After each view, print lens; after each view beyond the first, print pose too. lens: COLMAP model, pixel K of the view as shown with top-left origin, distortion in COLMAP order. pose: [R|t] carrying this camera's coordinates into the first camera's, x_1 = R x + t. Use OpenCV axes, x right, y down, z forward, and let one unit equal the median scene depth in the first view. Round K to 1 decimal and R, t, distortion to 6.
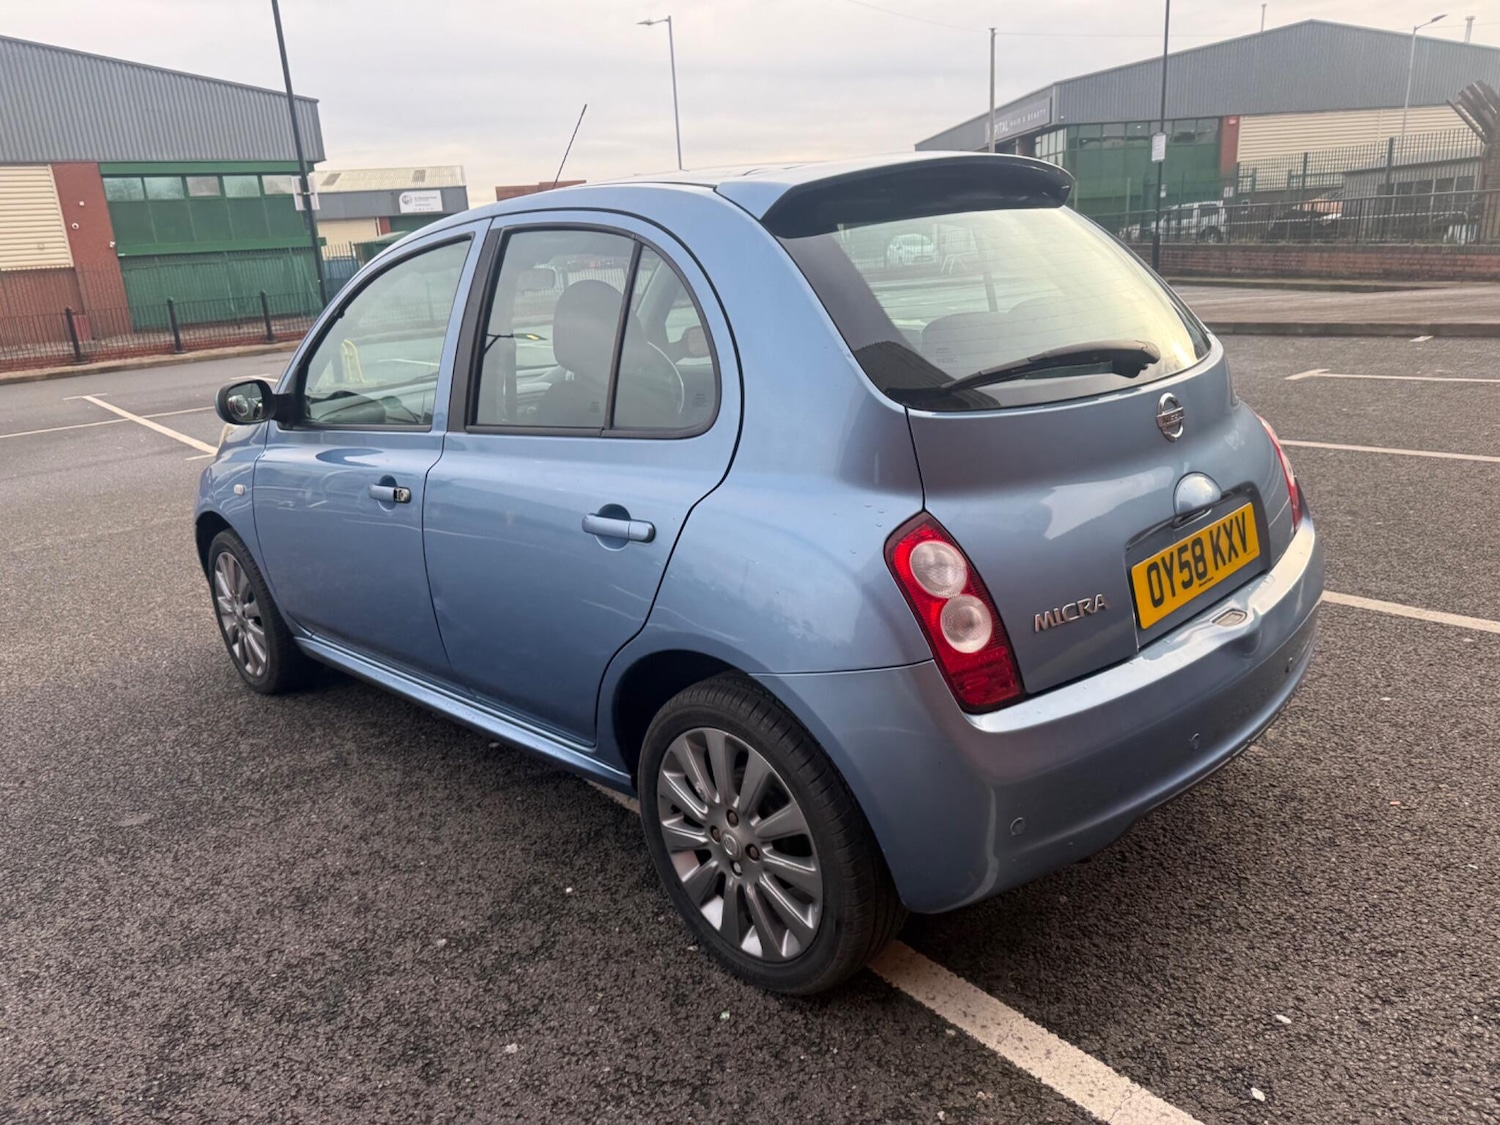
lens RADIAL K [[1075.5, 0, 750.1], [0, 1075.5, 543.0], [0, 0, 1]] dist [0.018807, -0.024112]
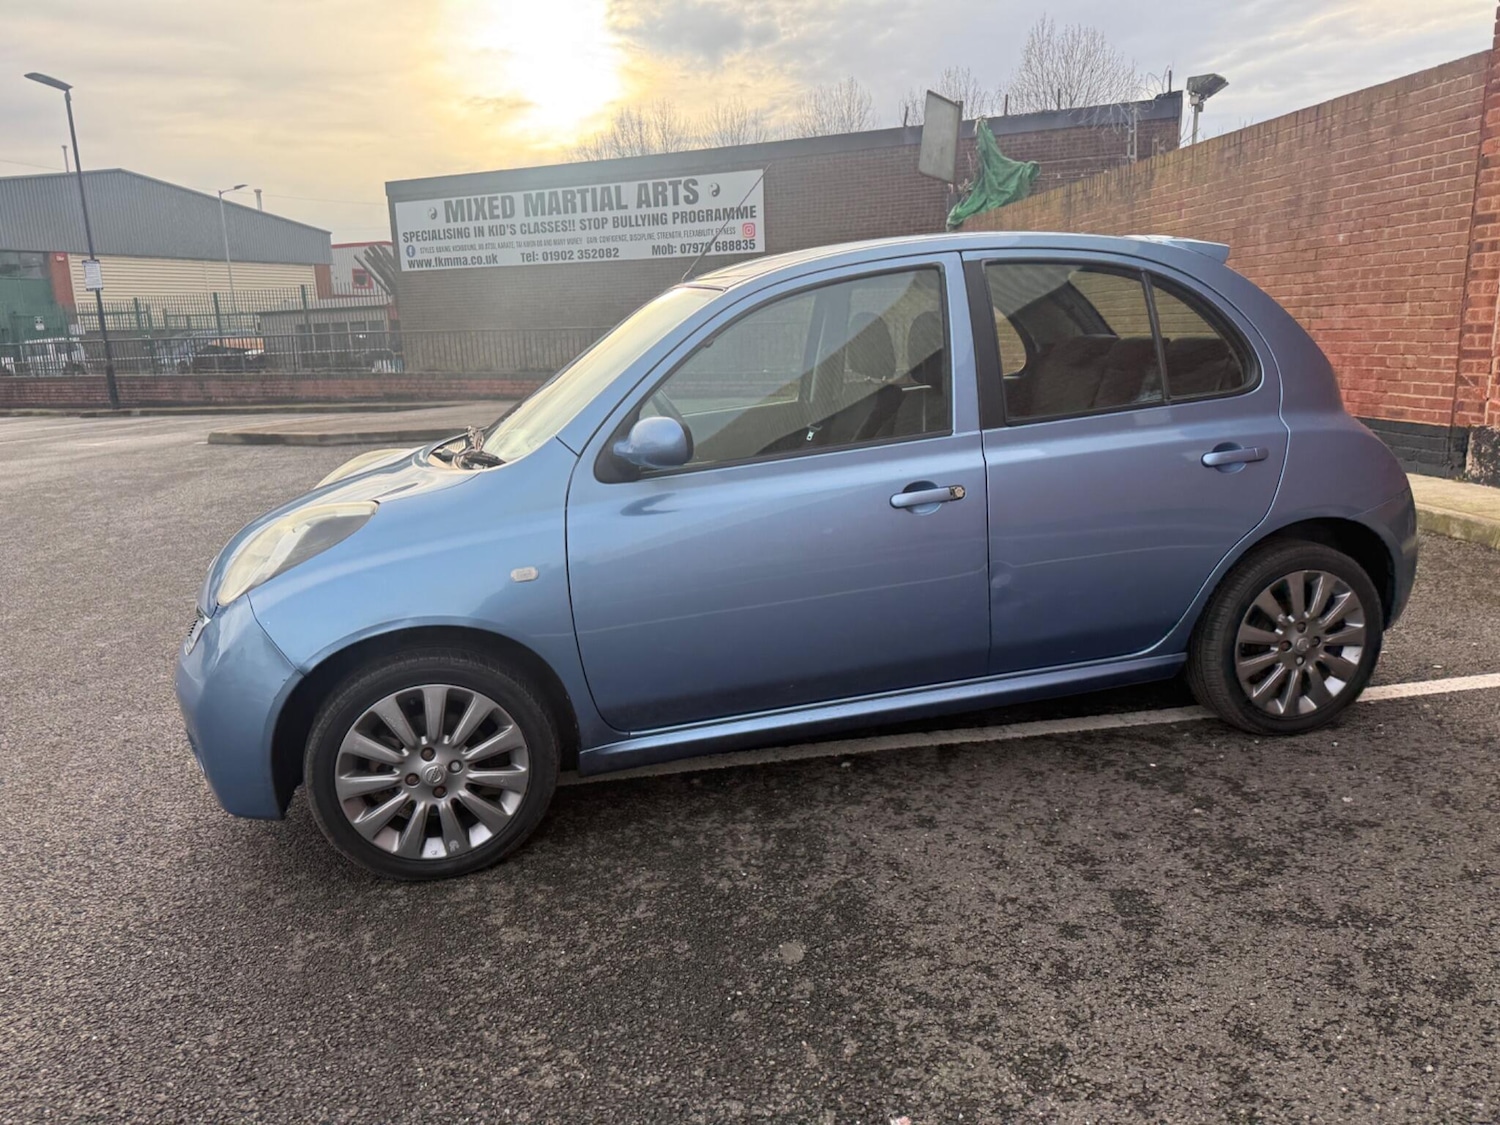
lens RADIAL K [[1052.6, 0, 753.3], [0, 1052.6, 574.6], [0, 0, 1]] dist [0.043973, -0.068874]
pose [[0.507727, -0.150426, 0.848284, -1.087716], [0.232695, 0.971987, 0.033087, -0.039118], [-0.829498, 0.180592, 0.528507, 0.513169]]
